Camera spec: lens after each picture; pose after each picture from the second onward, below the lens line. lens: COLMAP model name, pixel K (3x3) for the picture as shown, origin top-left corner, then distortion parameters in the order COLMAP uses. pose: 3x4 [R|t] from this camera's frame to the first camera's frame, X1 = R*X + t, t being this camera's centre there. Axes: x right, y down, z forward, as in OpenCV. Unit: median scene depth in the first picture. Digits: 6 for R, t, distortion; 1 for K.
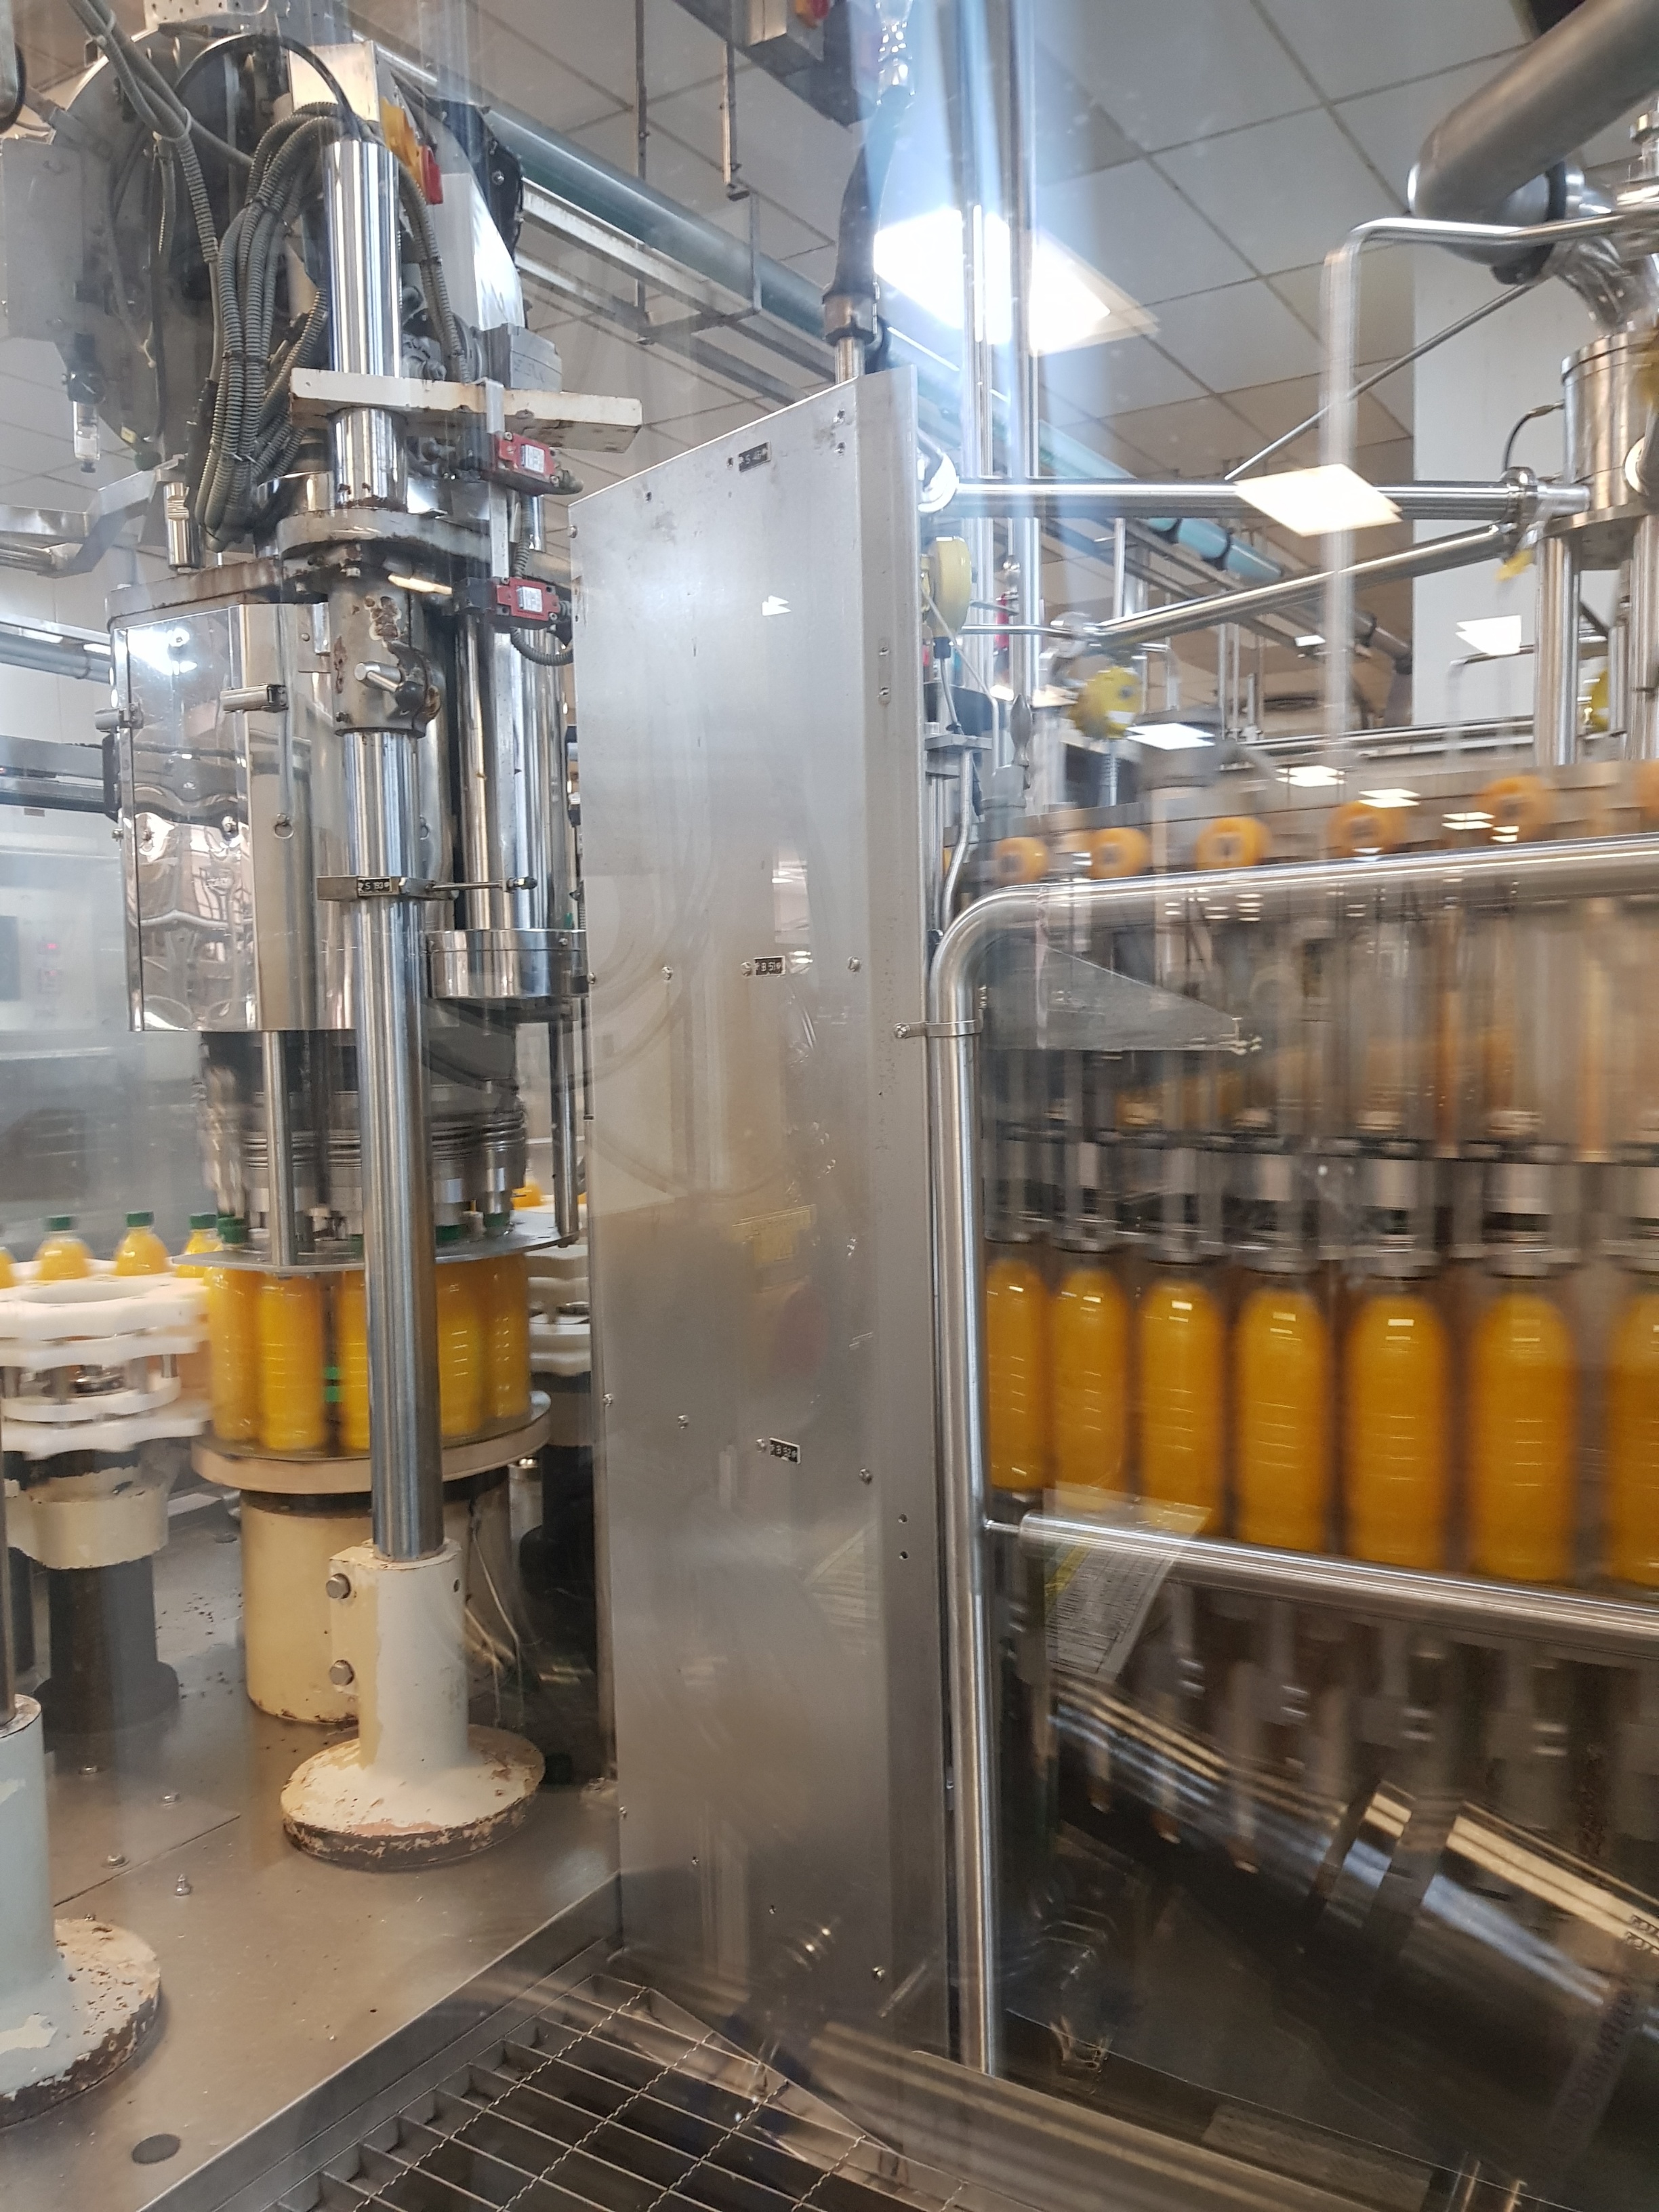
lens RADIAL K [[1851.9, 0, 797.6], [0, 1851.9, 1128.9], [0, 0, 1]] dist [0.104291, -0.120130]
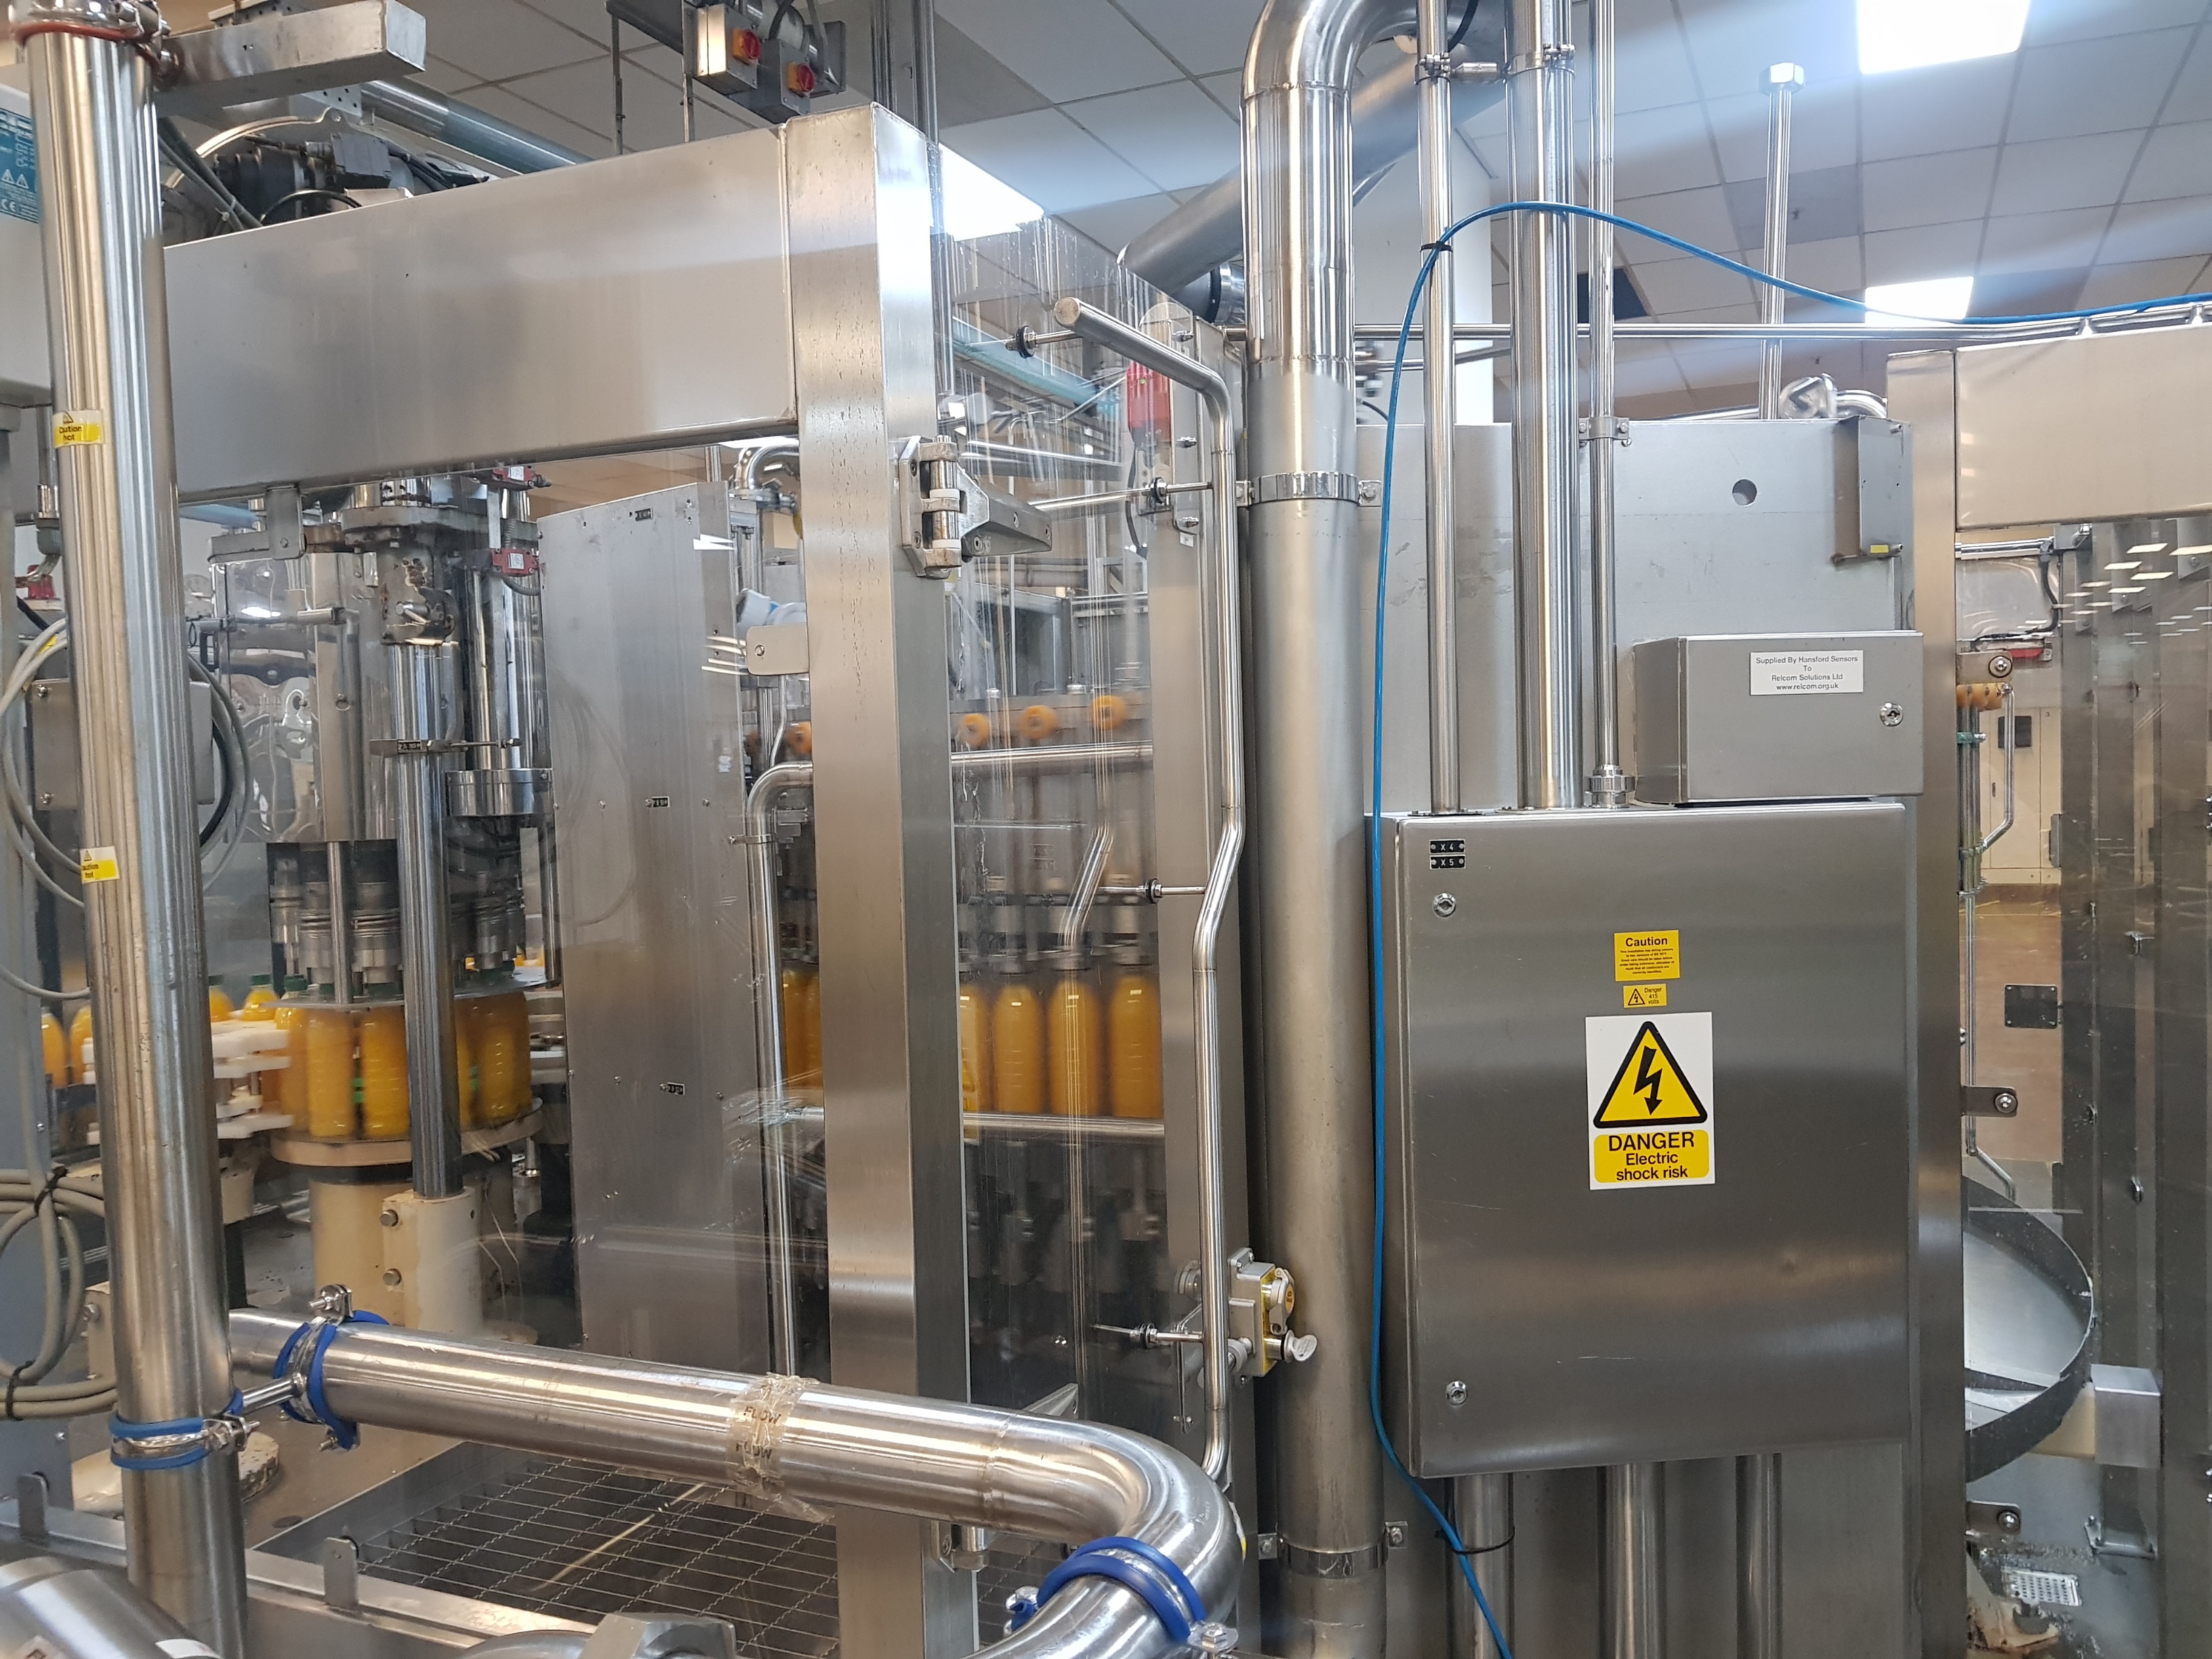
lens RADIAL K [[1704.2, 0, 1106.0], [0, 1704.2, 829.5], [0, 0, 1]] dist [0.070193, -0.107542]
pose [[0.985149, -0.019663, 0.170575, 0.084885], [0.026662, 0.998890, -0.038837, 0.006599], [-0.169622, 0.042808, 0.984579, -0.439304]]
